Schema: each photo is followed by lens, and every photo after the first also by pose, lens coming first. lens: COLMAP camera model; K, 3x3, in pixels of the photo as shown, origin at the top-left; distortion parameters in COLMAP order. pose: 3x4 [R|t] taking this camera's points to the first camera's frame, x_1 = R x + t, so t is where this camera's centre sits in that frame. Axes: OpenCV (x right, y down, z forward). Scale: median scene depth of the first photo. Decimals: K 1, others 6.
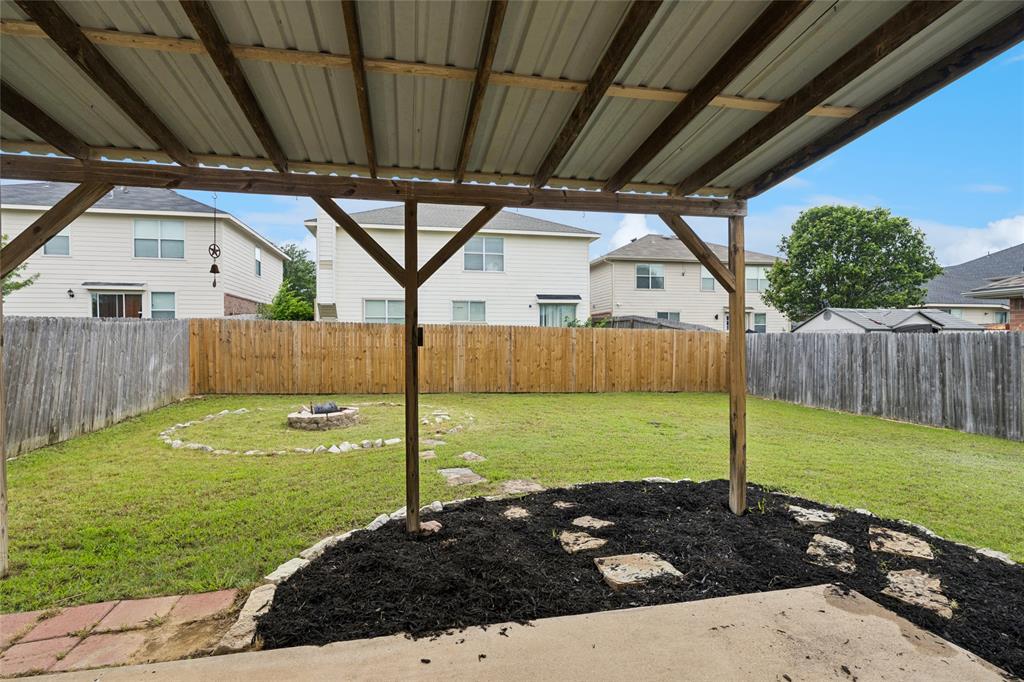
lens RADIAL K [[502.5, 0, 512.0], [0, 502.5, 341.0], [0, 0, 1]] dist [0.001338, 0.000302]
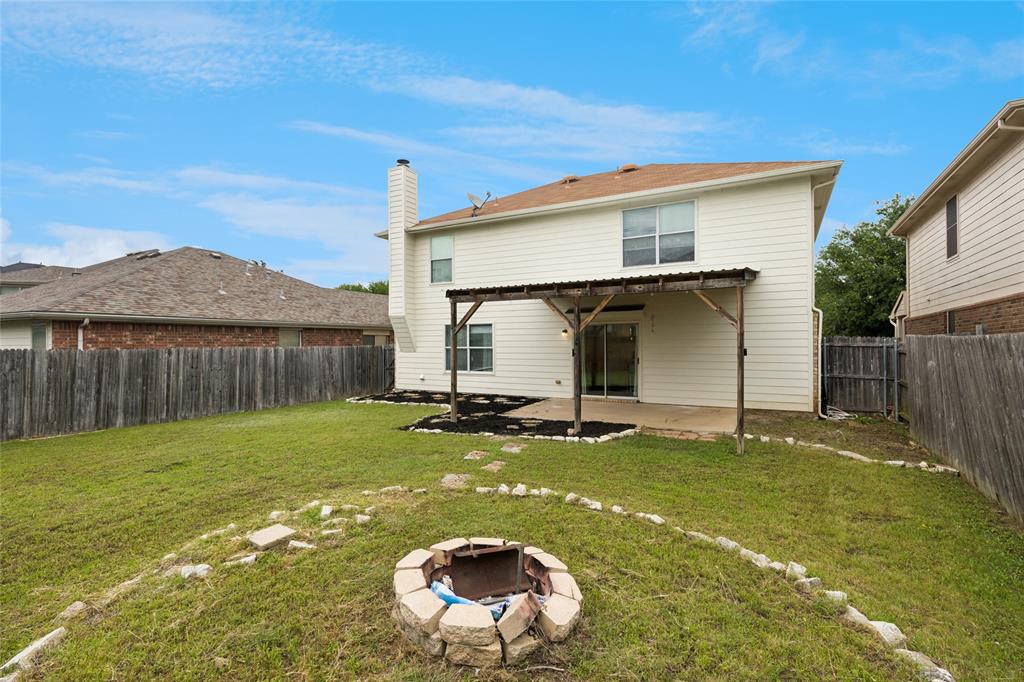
lens RADIAL K [[502.5, 0, 512.0], [0, 502.5, 341.0], [0, 0, 1]] dist [0.001338, 0.000302]
pose [[-0.764359, 0.008985, 0.644728, -0.634190], [0.007614, 0.999959, -0.004908, -0.022002], [-0.644746, 0.001157, -0.764396, 1.261532]]
